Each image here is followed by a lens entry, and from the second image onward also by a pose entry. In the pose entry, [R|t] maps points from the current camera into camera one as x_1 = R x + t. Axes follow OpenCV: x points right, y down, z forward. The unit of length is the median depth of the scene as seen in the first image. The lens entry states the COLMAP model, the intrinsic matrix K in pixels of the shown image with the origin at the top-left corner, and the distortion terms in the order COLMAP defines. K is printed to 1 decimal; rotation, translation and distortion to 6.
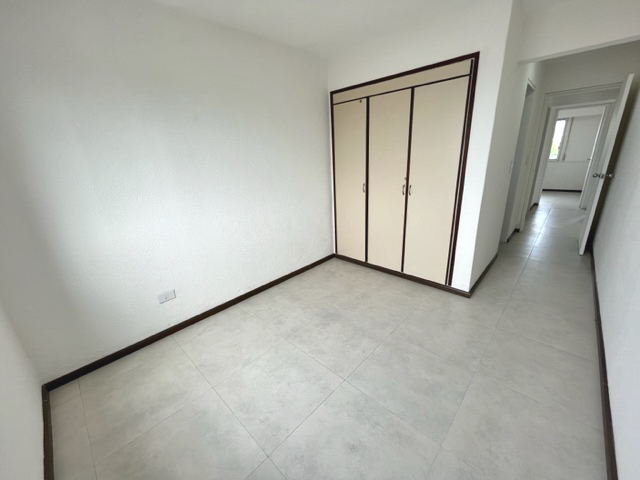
lens RADIAL K [[261.2, 0, 318.8], [0, 261.2, 245.5], [0, 0, 1]] dist [-0.001297, 0.001270]
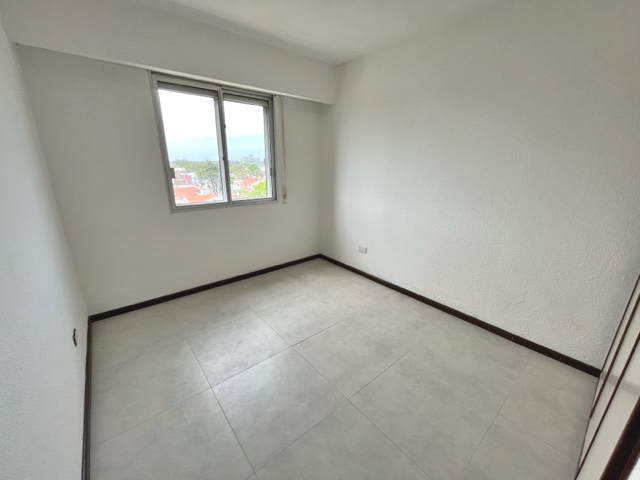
lens RADIAL K [[261.2, 0, 323.1], [0, 261.2, 237.6], [0, 0, 1]] dist [-0.001297, 0.001270]
pose [[-0.121726, 0.323884, -0.938234, 0.855085], [-0.323936, 0.880541, 0.345995, -0.320129], [0.938215, 0.346044, -0.002267, 0.783970]]
